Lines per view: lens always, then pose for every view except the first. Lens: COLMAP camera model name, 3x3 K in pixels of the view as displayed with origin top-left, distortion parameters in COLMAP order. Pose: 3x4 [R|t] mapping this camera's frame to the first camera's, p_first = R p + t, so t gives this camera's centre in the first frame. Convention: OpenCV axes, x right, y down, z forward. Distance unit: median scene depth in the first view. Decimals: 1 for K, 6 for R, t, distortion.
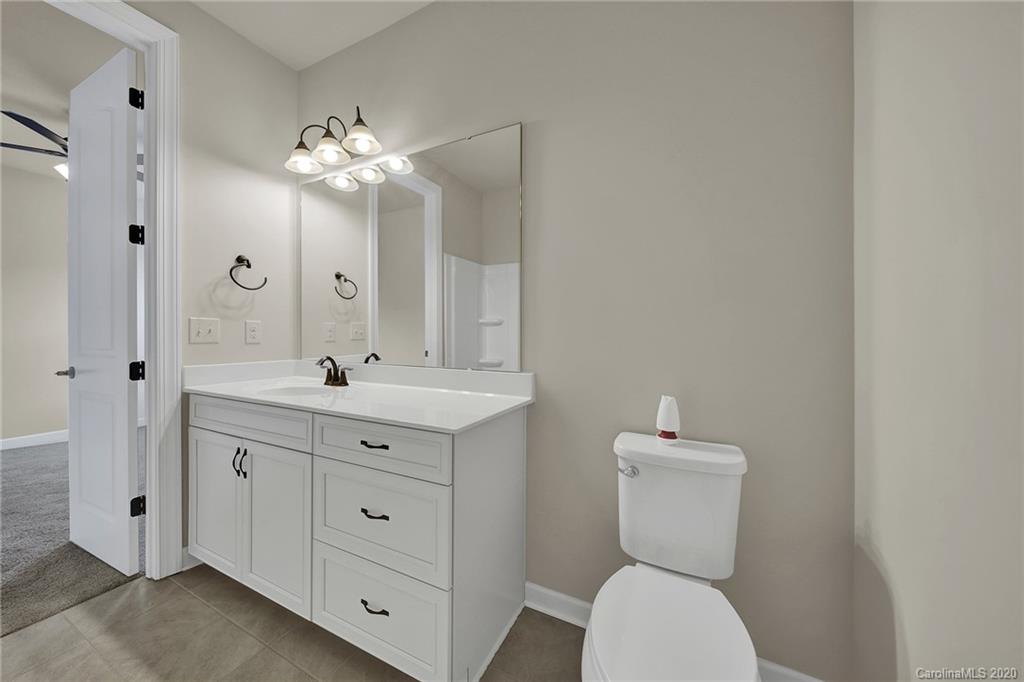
lens RADIAL K [[363.2, 0, 515.0], [0, 363.2, 333.9], [0, 0, 1]] dist [0.000954, -0.000014]
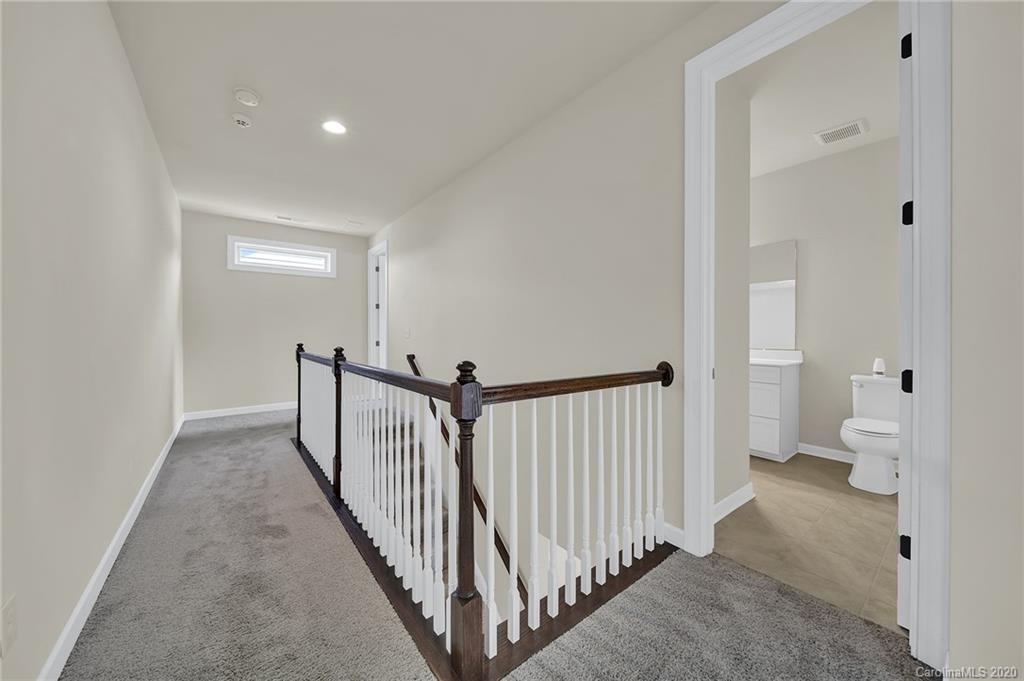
lens RADIAL K [[363.2, 0, 510.0], [0, 363.2, 336.9], [0, 0, 1]] dist [0.000954, -0.000014]
pose [[0.903688, 0.001278, -0.428191, -1.052136], [-0.002096, 0.999997, -0.001438, 0.045008], [0.428187, 0.002197, 0.903687, -3.079808]]
